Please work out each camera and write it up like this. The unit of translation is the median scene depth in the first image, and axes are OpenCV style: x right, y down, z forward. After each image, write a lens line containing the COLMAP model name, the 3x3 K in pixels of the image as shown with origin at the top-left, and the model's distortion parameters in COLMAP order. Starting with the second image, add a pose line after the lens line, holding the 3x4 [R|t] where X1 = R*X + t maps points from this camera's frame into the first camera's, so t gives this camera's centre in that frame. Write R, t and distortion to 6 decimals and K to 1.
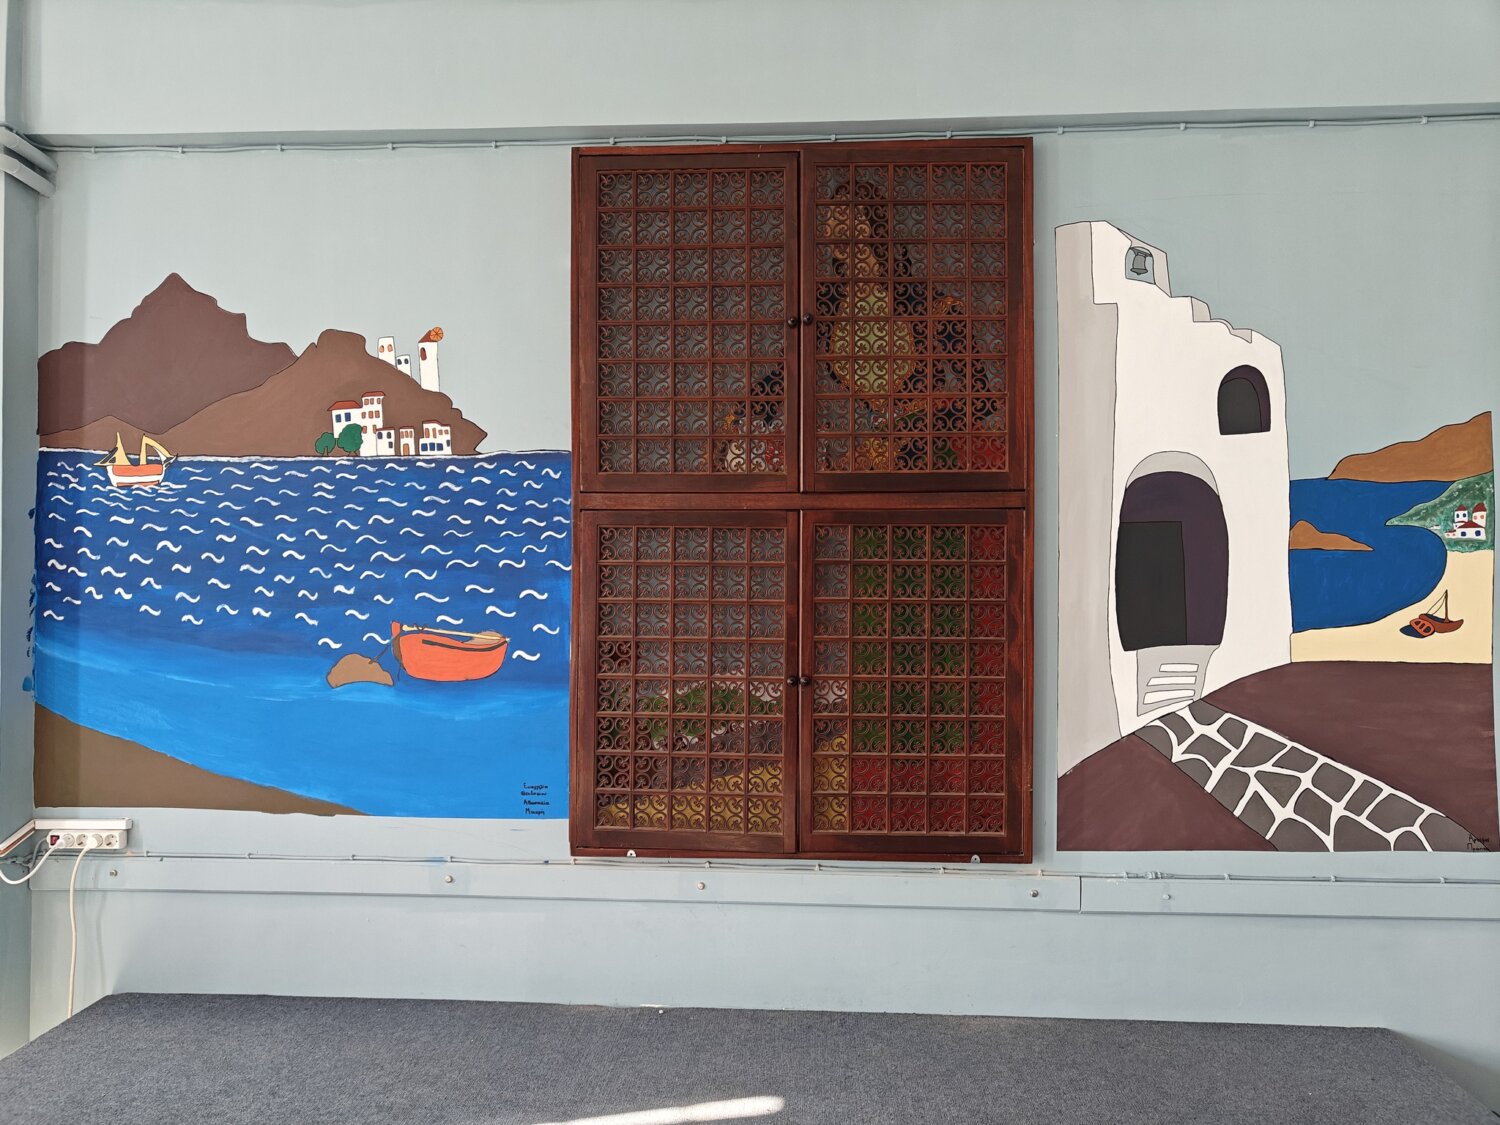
lens RADIAL K [[1046.4, 0, 751.7], [0, 1046.4, 562.7], [0, 0, 1]] dist [-0.003118, 0.000953]
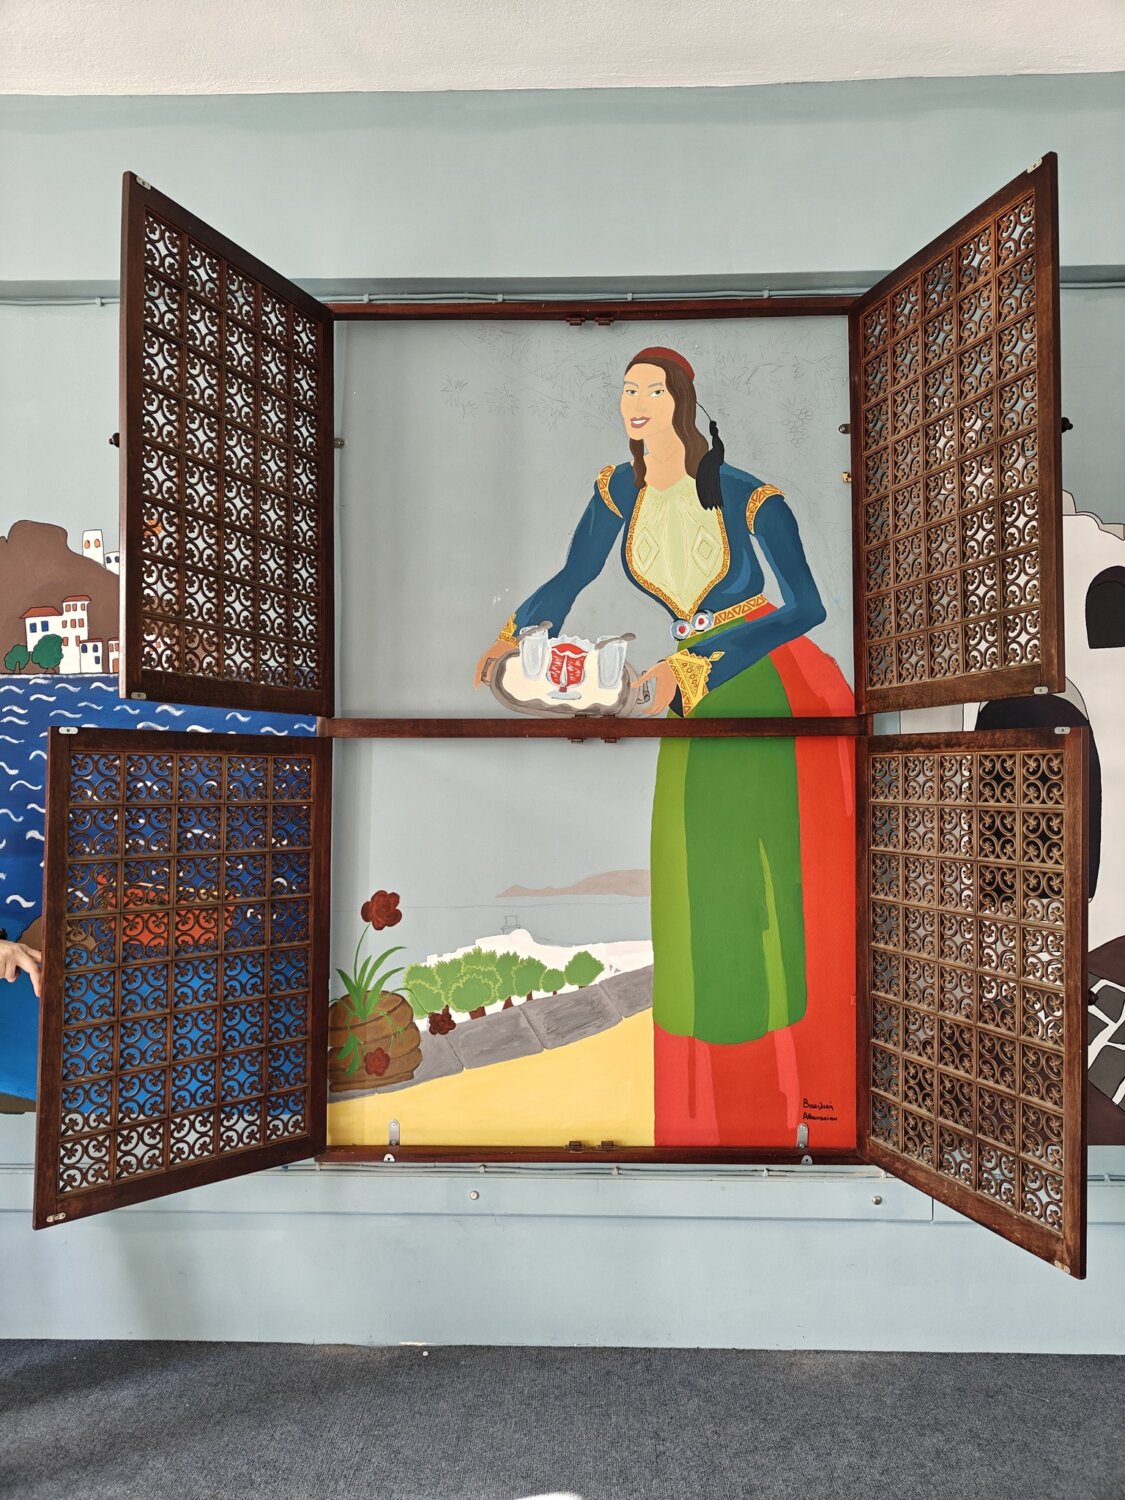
lens RADIAL K [[1046.4, 0, 561.9], [0, 1046.4, 748.7], [0, 0, 1]] dist [-0.003118, 0.000953]
pose [[0.999406, -0.002745, 0.034340, -0.006757], [0.003580, 0.999699, -0.024268, -0.021262], [-0.034263, 0.024376, 0.999116, 0.164689]]
